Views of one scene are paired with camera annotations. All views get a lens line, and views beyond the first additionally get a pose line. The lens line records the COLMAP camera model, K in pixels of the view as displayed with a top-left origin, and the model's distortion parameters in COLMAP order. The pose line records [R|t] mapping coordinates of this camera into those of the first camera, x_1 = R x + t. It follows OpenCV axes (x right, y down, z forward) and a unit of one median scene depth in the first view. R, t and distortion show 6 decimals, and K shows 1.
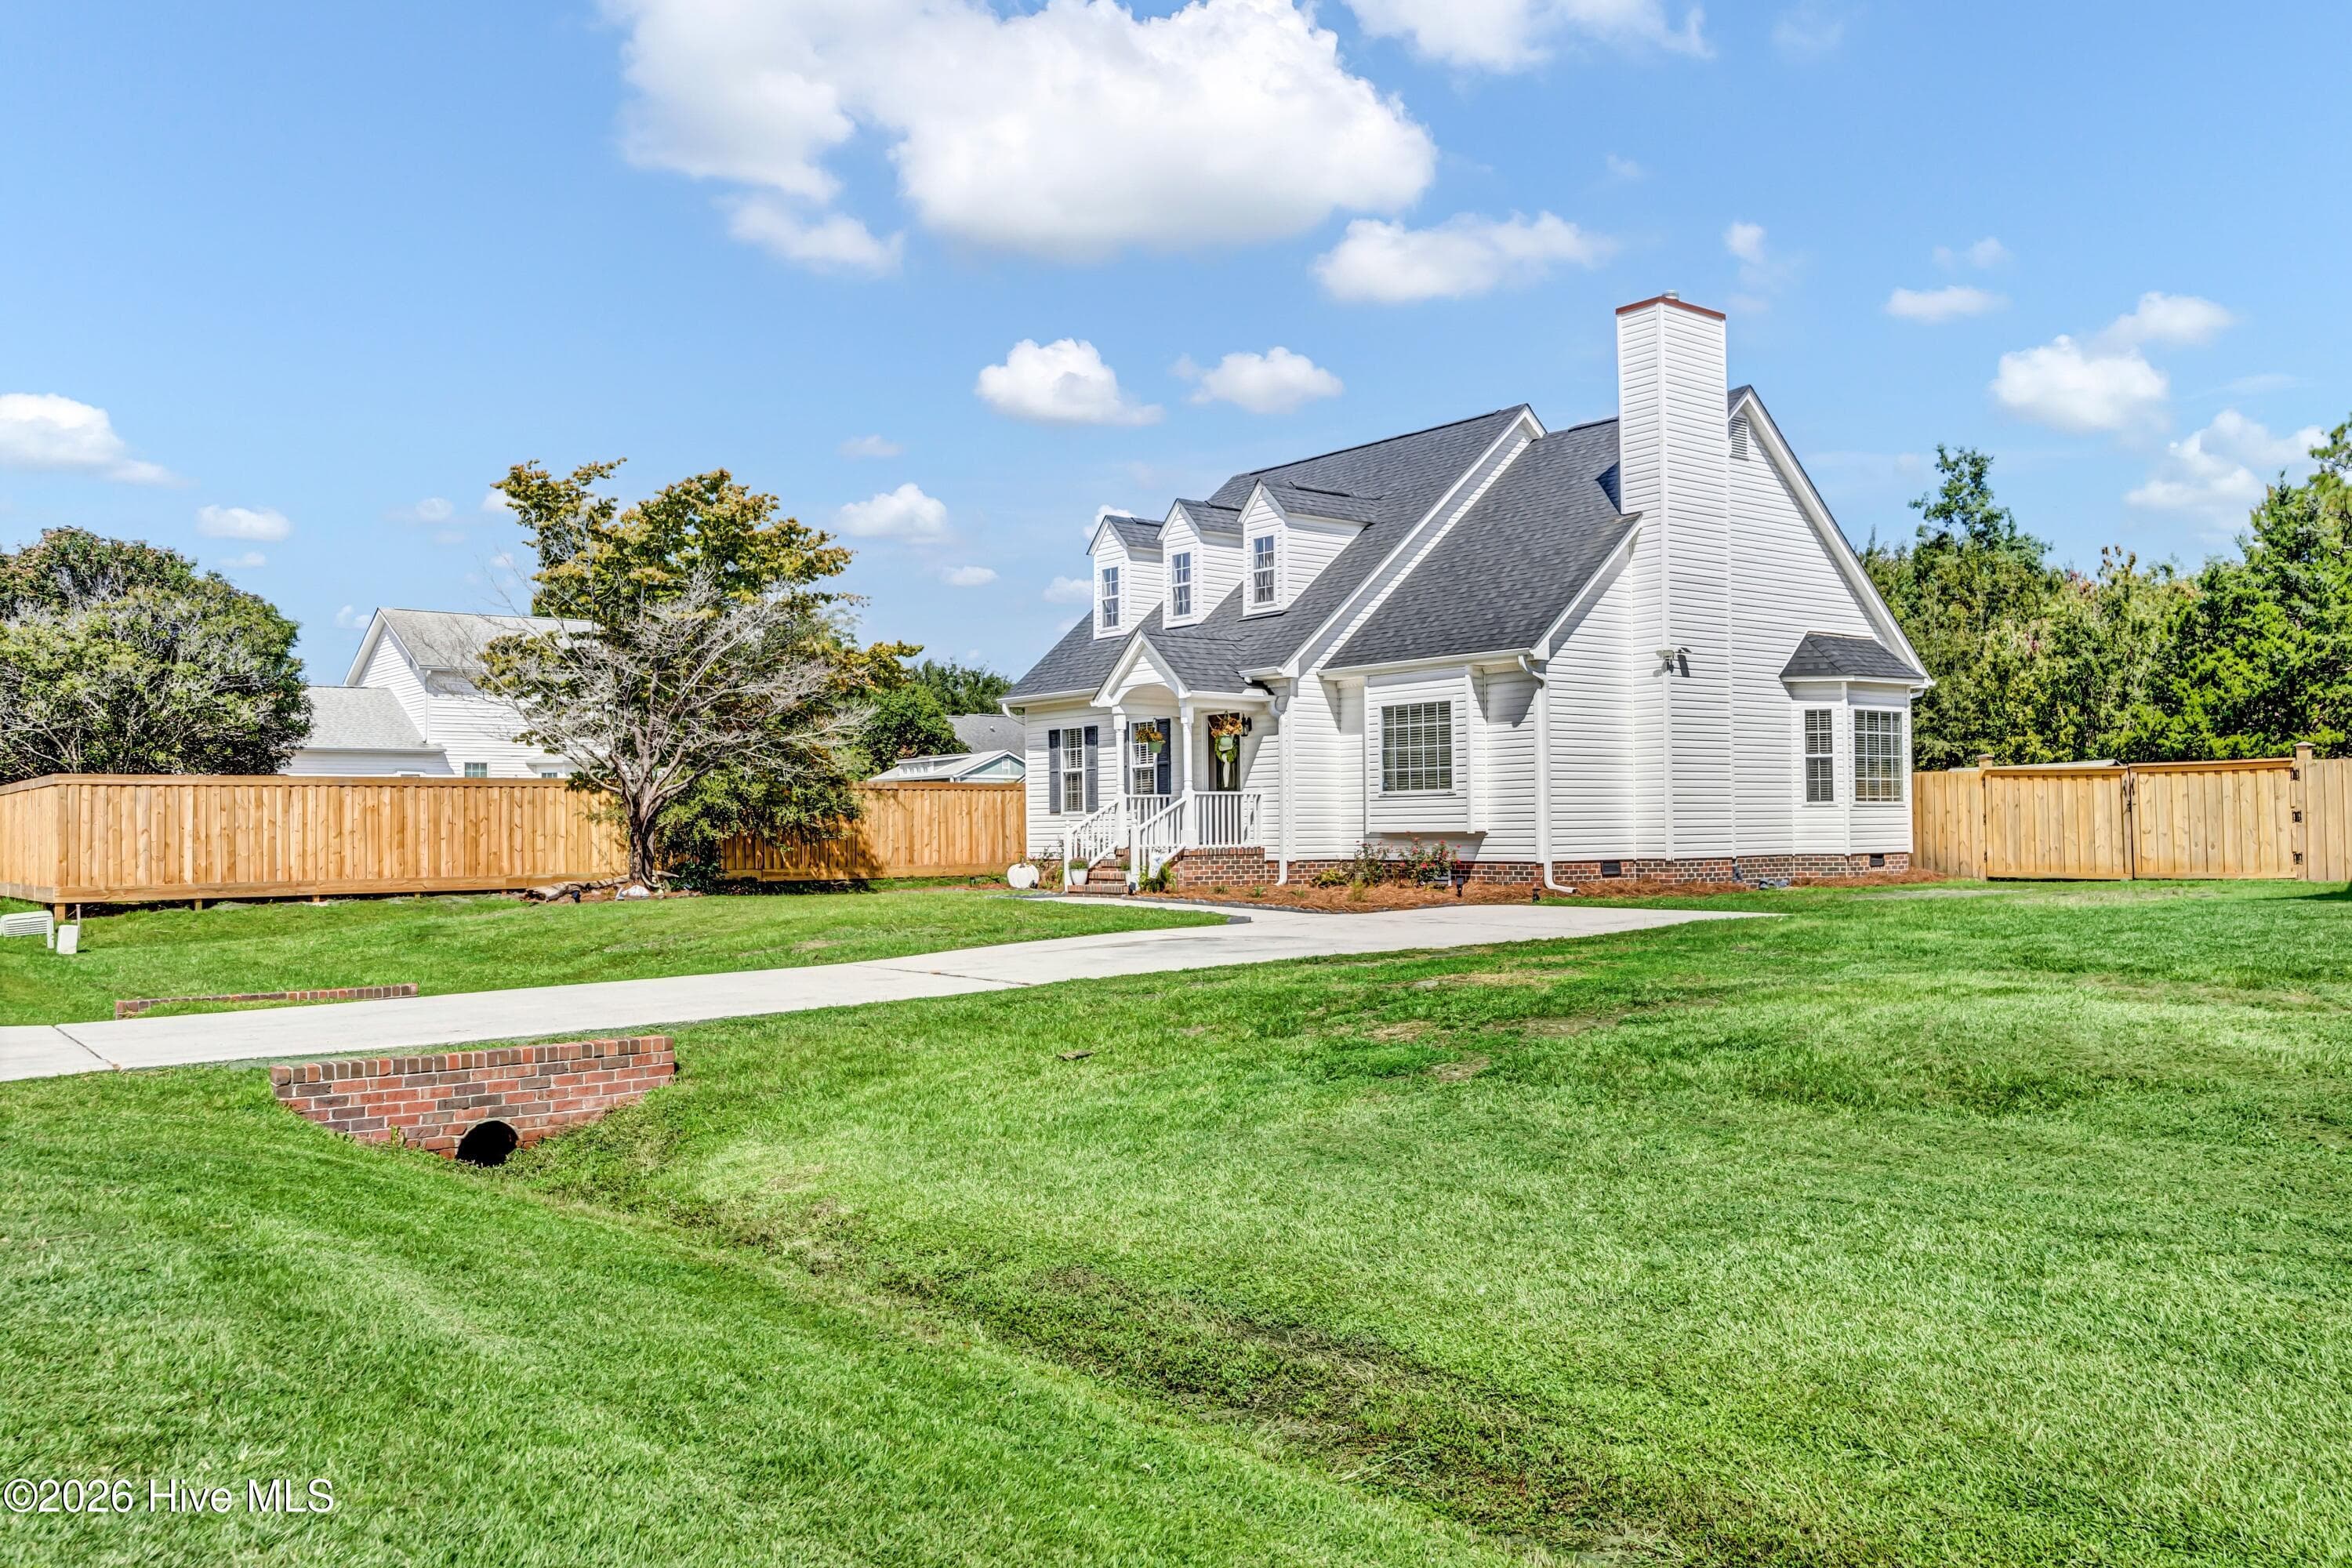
lens RADIAL K [[1783.6, 0, 1176.2], [0, 1783.6, 782.7], [0, 0, 1]] dist [0.011156, 0.006937]
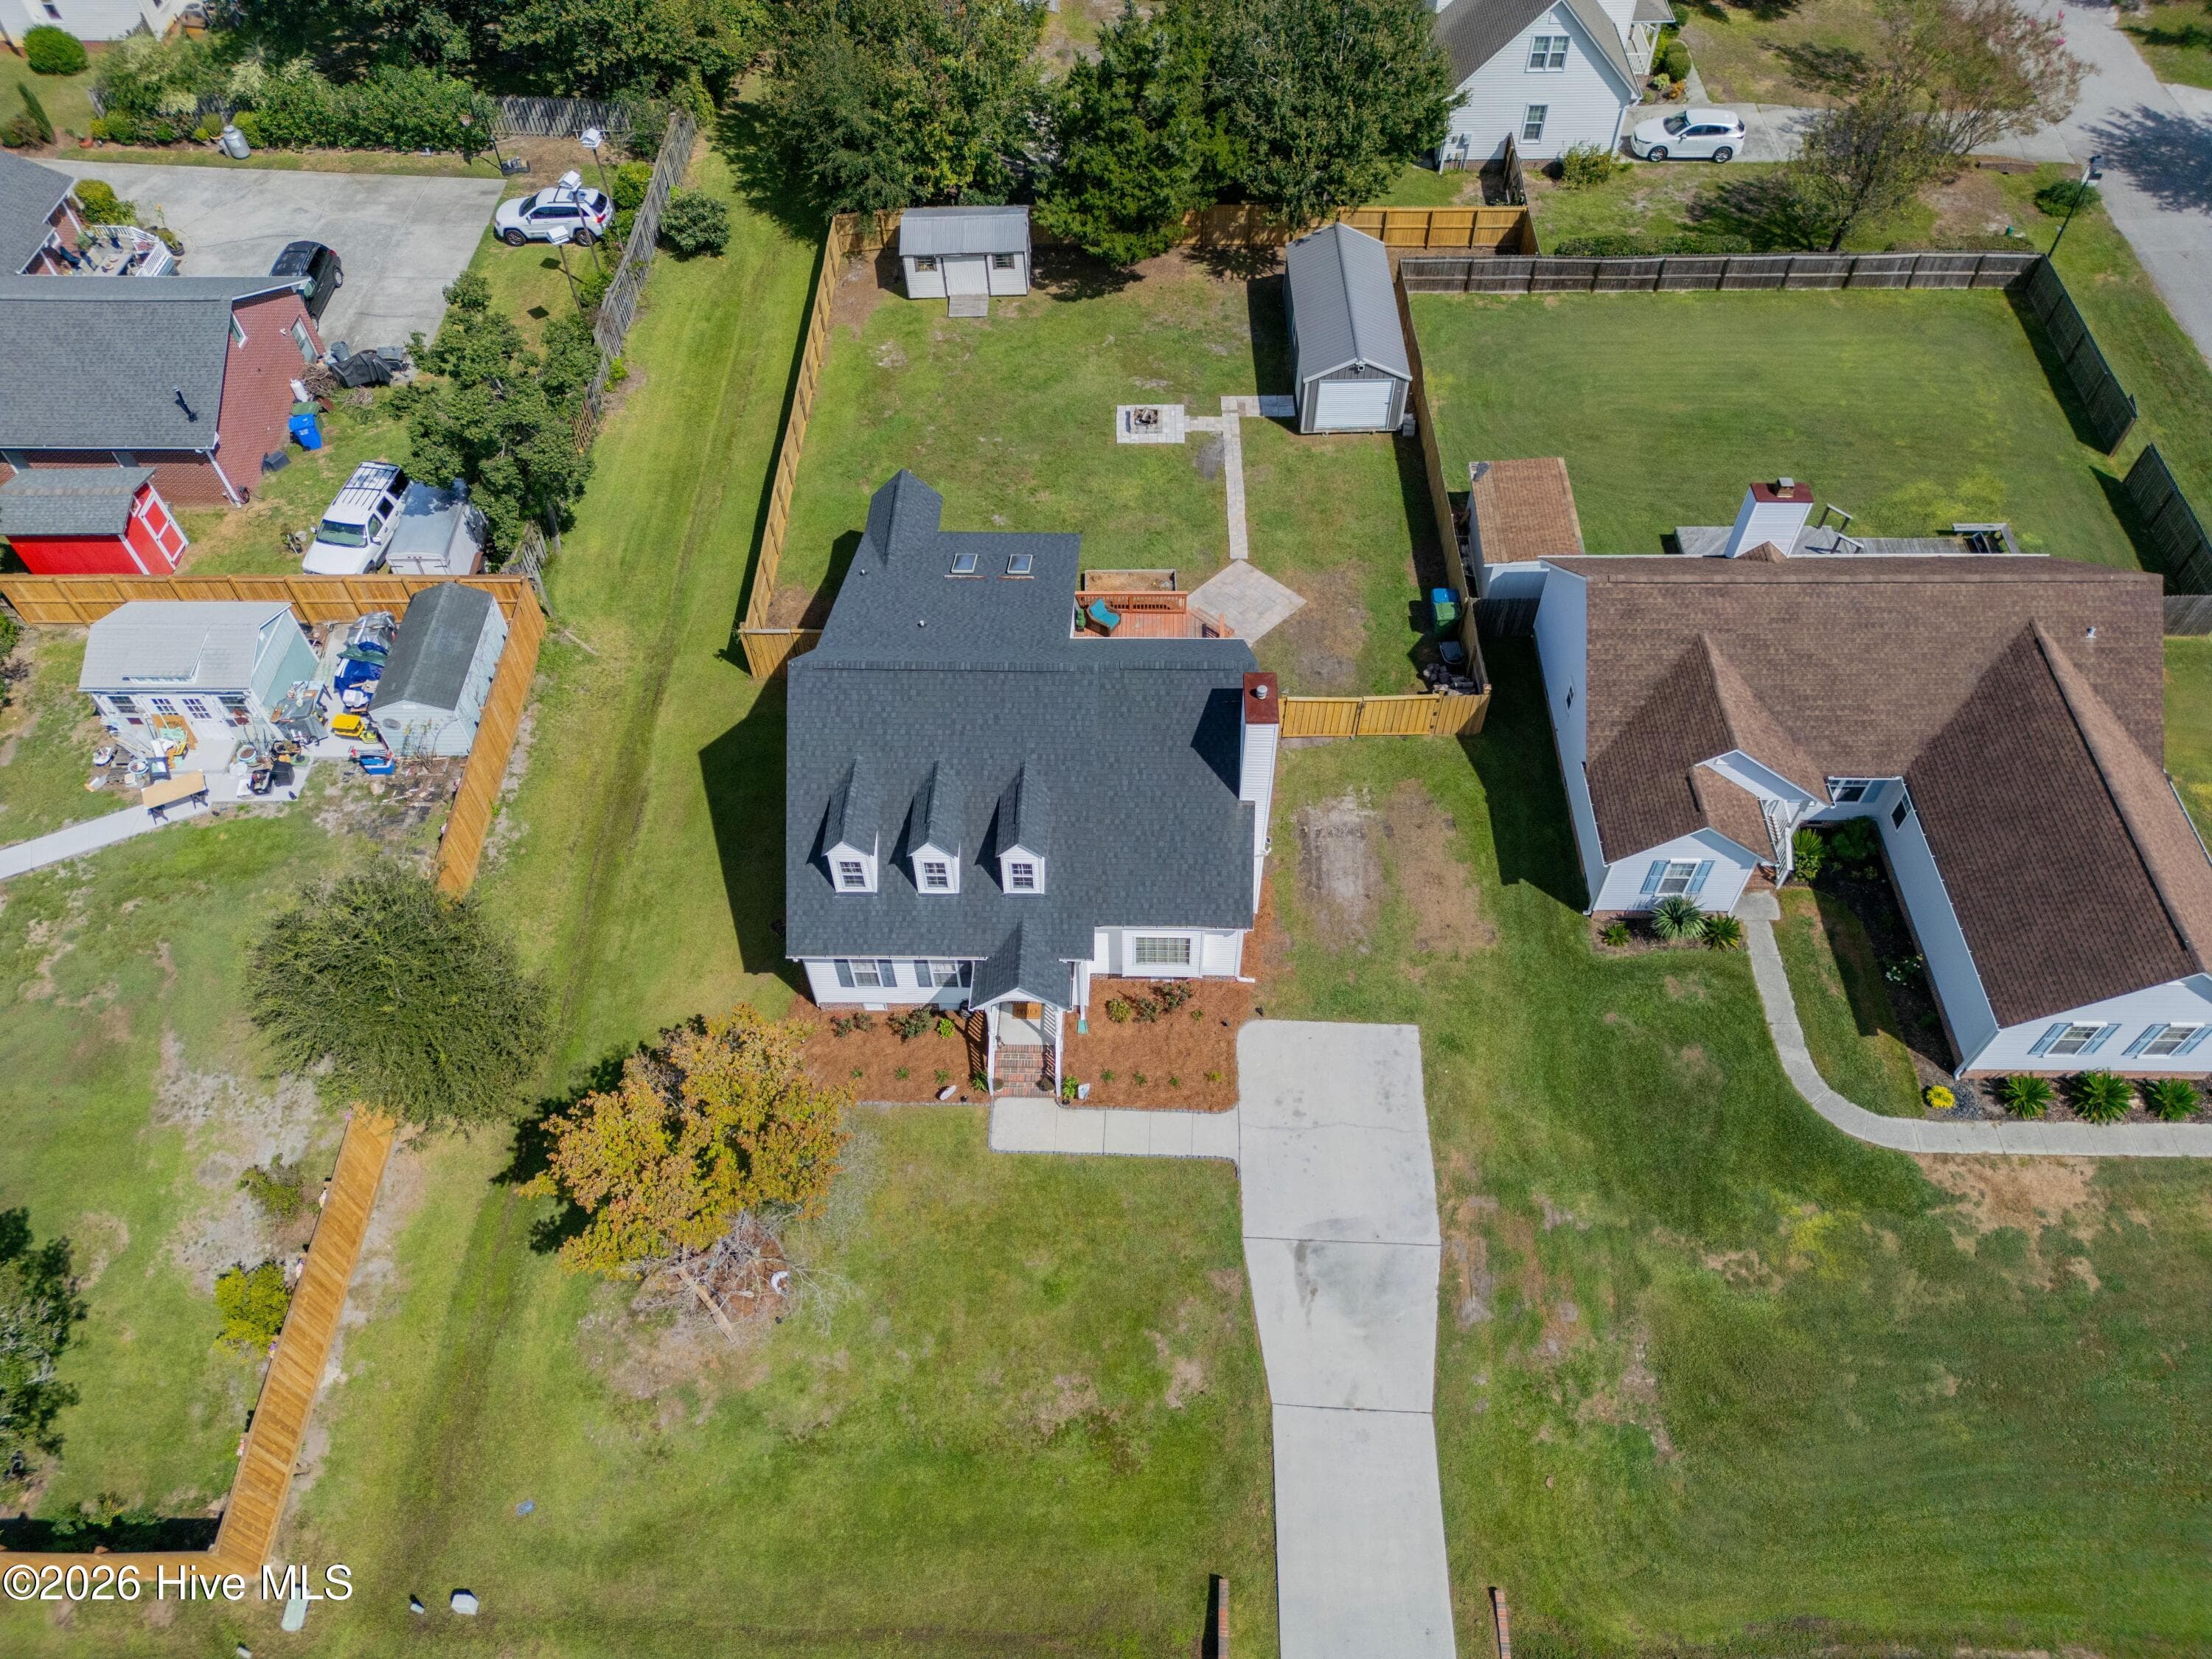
lens RADIAL K [[1547.1, 0, 1105.9], [0, 1547.1, 832.9], [0, 0, 1]] dist [0.054657, -0.046884]
pose [[0.633937, -0.611546, 0.473429, -0.471687], [-0.014309, 0.602774, 0.797784, -1.109646], [-0.773252, -0.512519, 0.373370, 0.433078]]
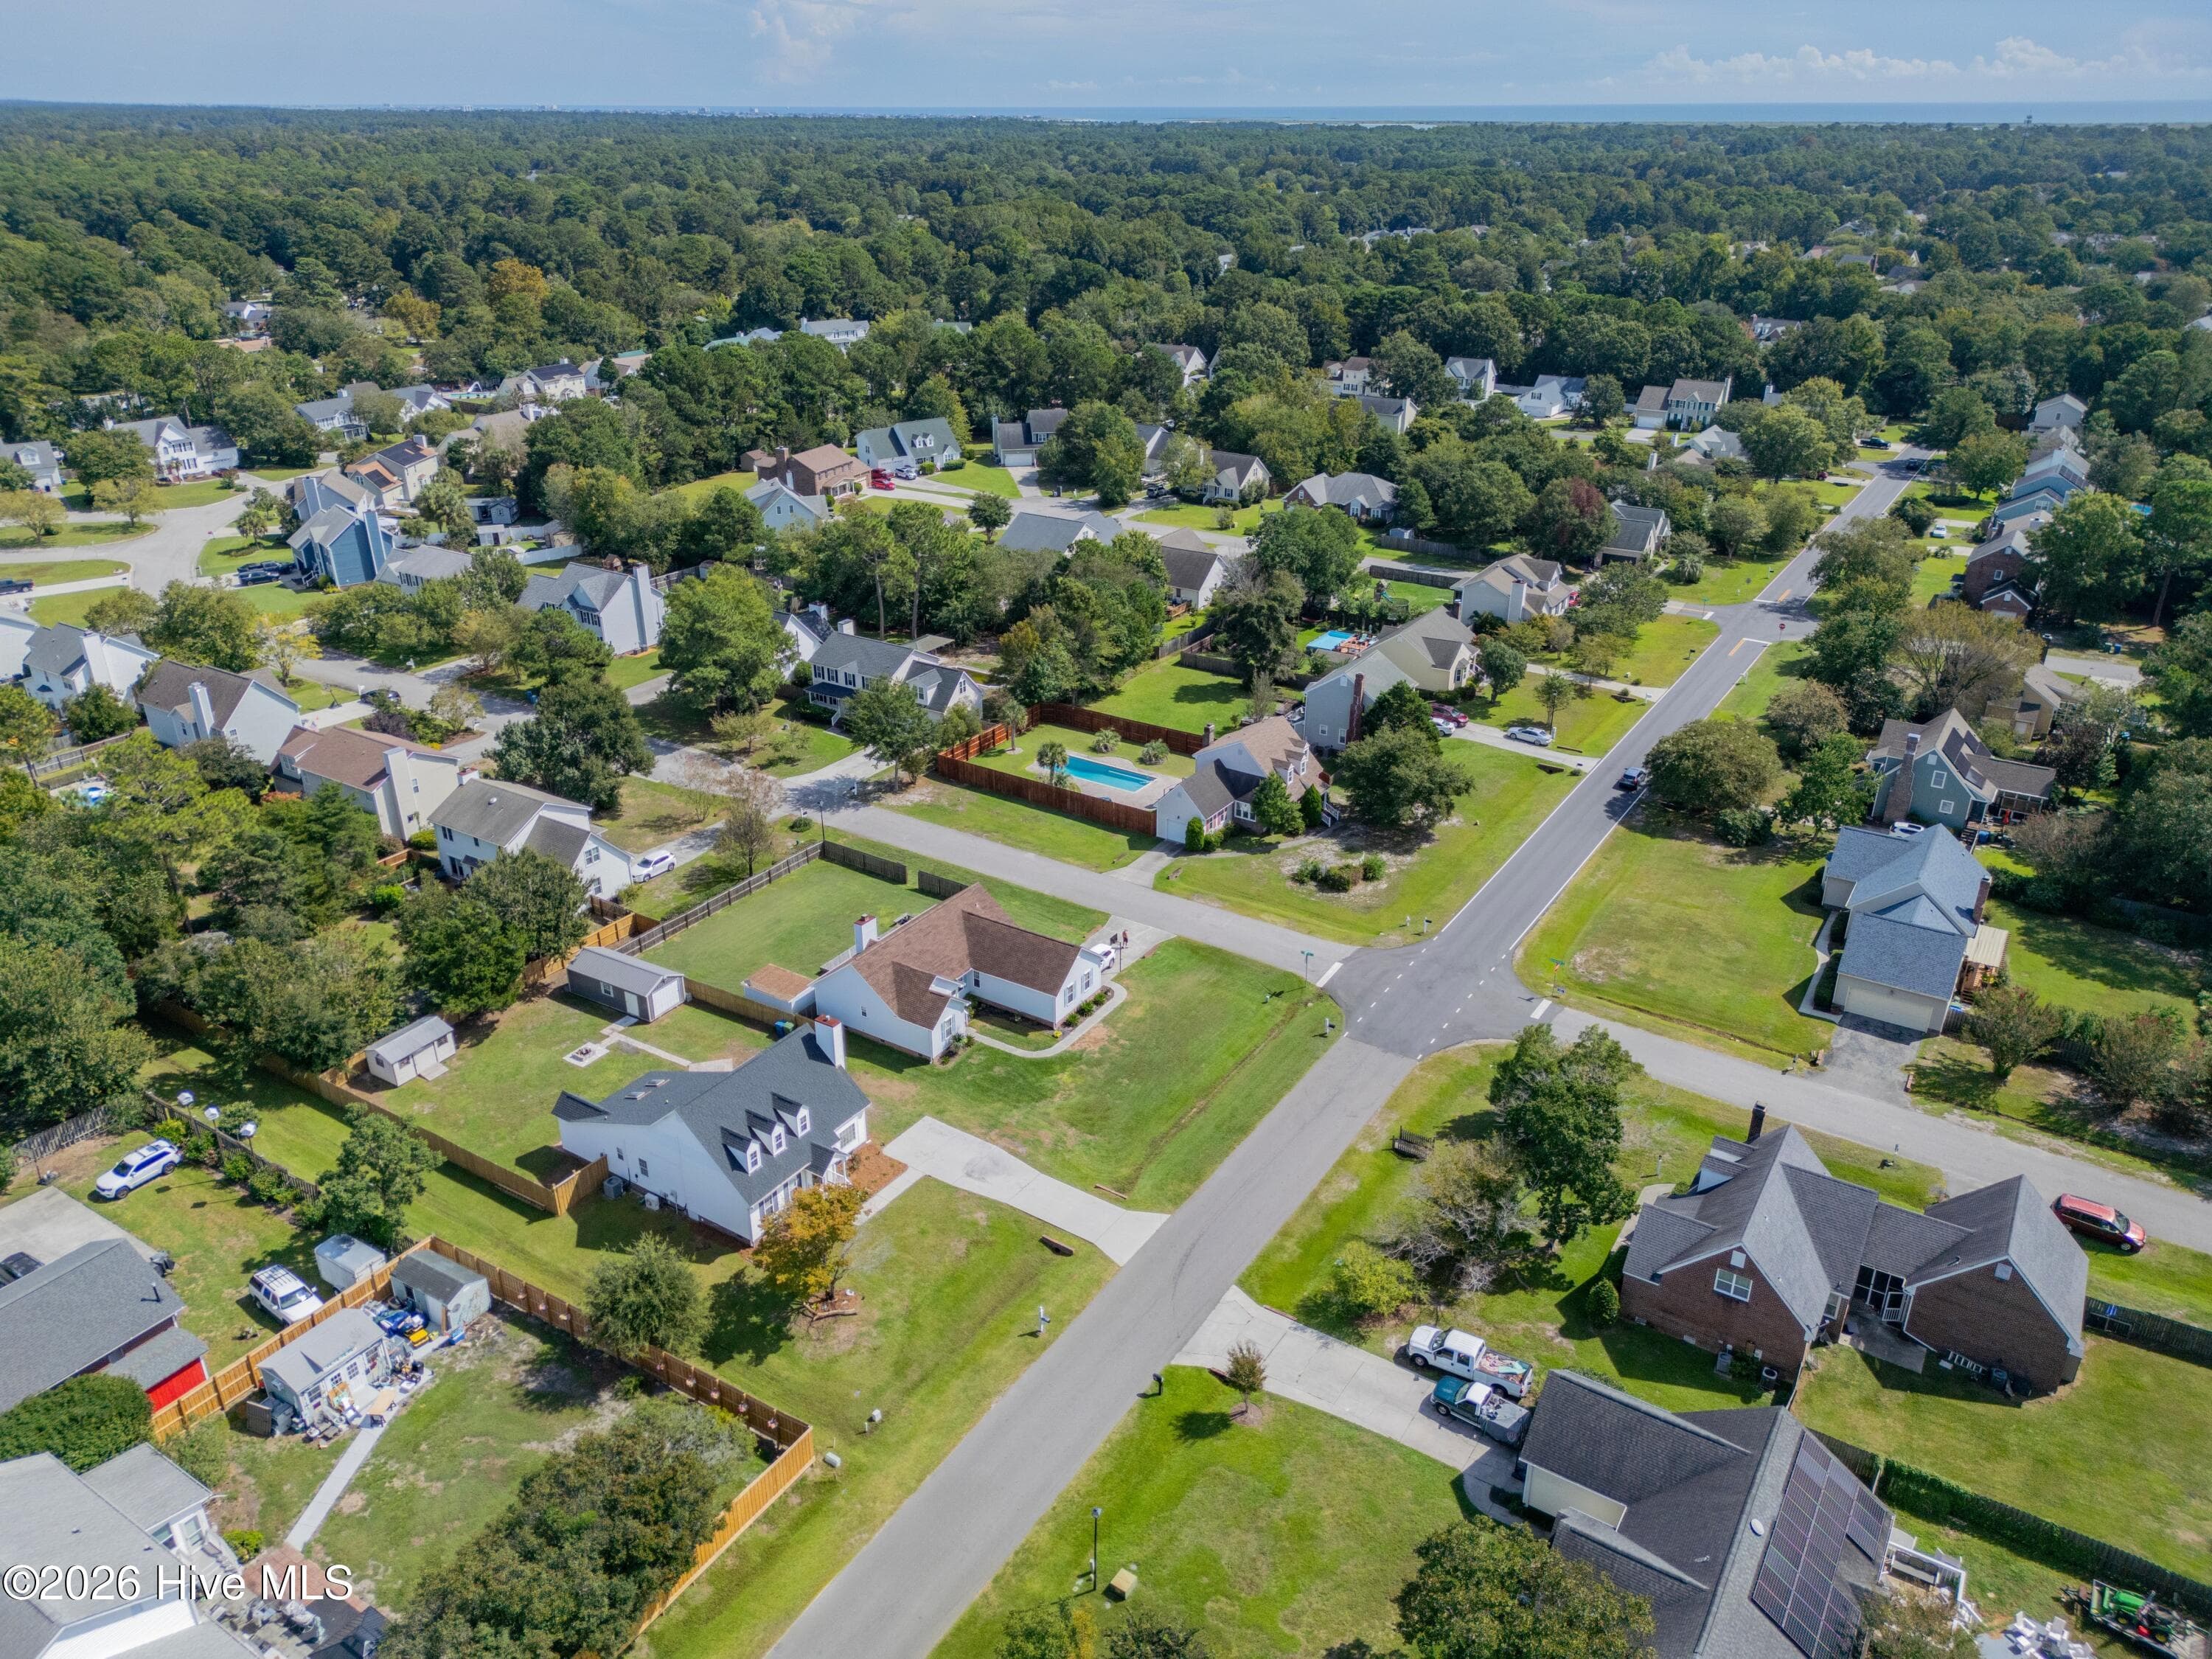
lens RADIAL K [[1547.1, 0, 1109.2], [0, 1547.1, 826.2], [0, 0, 1]] dist [0.054657, -0.046884]
pose [[-0.327900, -0.384939, 0.862730, -2.579007], [-0.021397, 0.916012, 0.400580, -1.893435], [-0.944470, 0.112890, -0.308597, 1.234112]]
